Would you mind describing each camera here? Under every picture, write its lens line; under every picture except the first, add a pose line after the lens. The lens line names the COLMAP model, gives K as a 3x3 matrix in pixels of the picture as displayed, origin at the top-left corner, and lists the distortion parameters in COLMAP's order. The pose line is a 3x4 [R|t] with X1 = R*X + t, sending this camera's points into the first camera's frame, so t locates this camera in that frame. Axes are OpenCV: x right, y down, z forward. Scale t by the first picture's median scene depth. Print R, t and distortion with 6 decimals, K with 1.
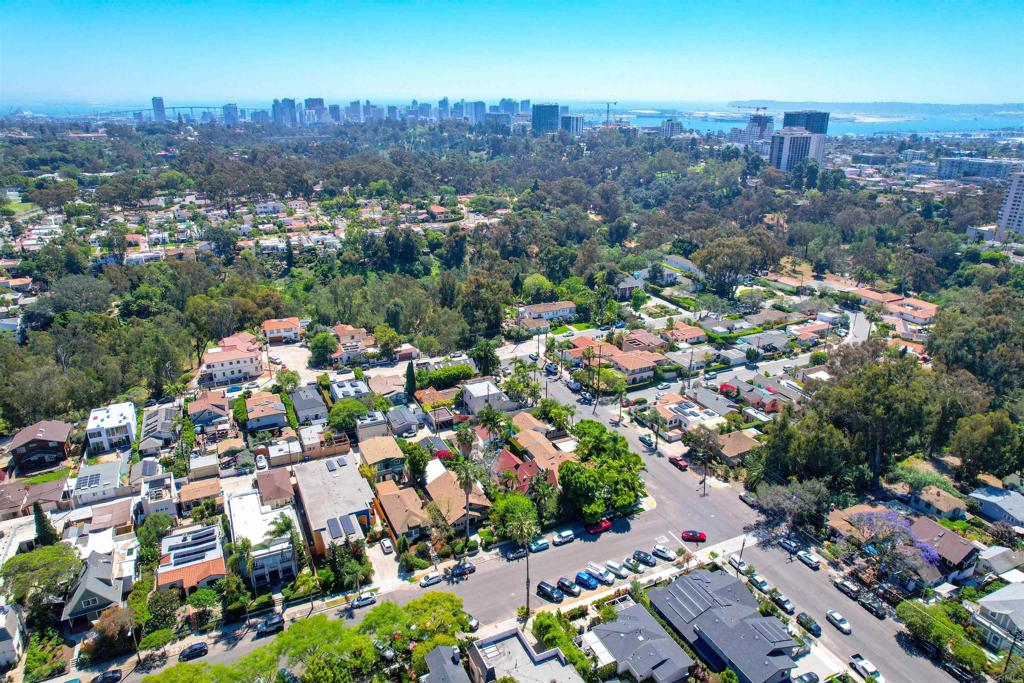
lens RADIAL K [[649.1, 0, 517.0], [0, 649.1, 339.1], [0, 0, 1]] dist [-0.074307, 0.062932]
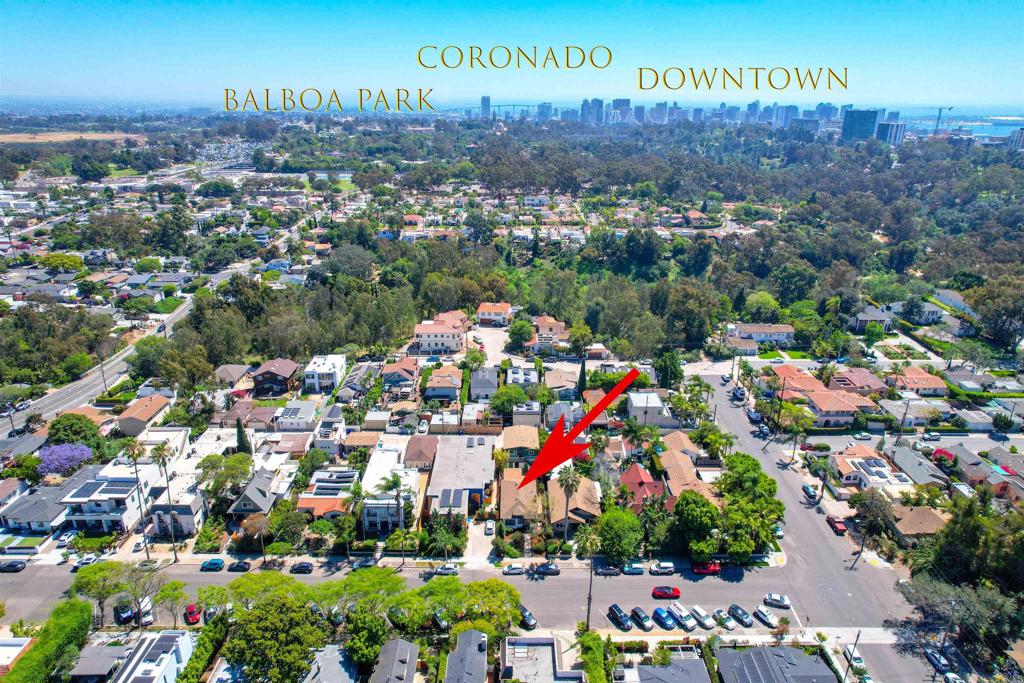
lens RADIAL K [[649.1, 0, 517.0], [0, 649.1, 339.1], [0, 0, 1]] dist [-0.074307, 0.062932]
pose [[0.903127, 0.149611, -0.402466, 0.139958], [-0.150507, 0.988166, 0.029601, -0.012007], [0.402132, 0.033841, 0.914956, 0.031896]]
